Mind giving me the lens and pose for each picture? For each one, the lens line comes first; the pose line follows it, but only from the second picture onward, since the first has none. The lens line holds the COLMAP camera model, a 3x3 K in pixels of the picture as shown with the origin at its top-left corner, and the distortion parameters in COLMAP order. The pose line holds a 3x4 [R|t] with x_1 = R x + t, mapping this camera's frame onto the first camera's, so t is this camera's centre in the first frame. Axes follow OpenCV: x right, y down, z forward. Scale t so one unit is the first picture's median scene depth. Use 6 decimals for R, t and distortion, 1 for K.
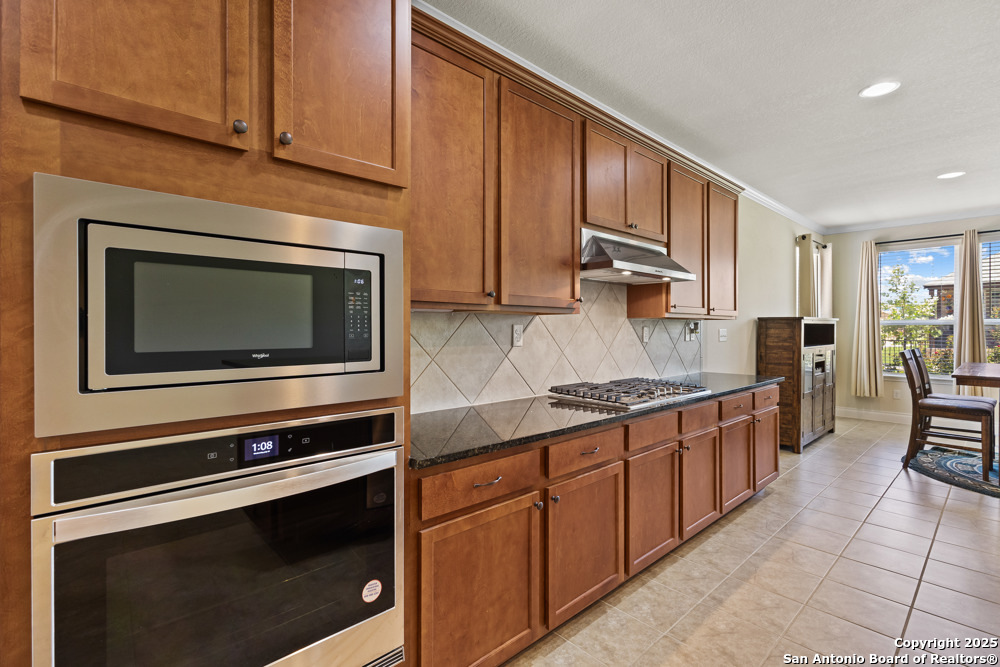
lens RADIAL K [[461.5, 0, 498.5], [0, 461.5, 328.8], [0, 0, 1]] dist [-0.003133, 0.003371]
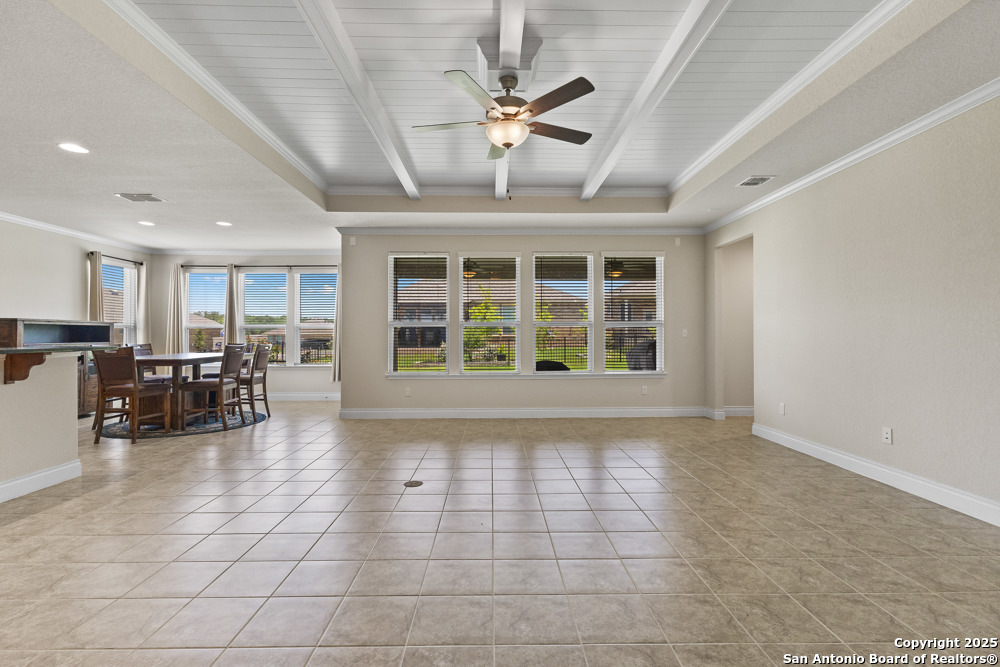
lens RADIAL K [[461.5, 0, 505.4], [0, 461.5, 338.2], [0, 0, 1]] dist [-0.003133, 0.003371]
pose [[0.657167, 0.001286, 0.753744, 0.571048], [-0.001728, 0.999998, -0.000199, 0.023982], [-0.753743, -0.001172, 0.657168, -0.727031]]
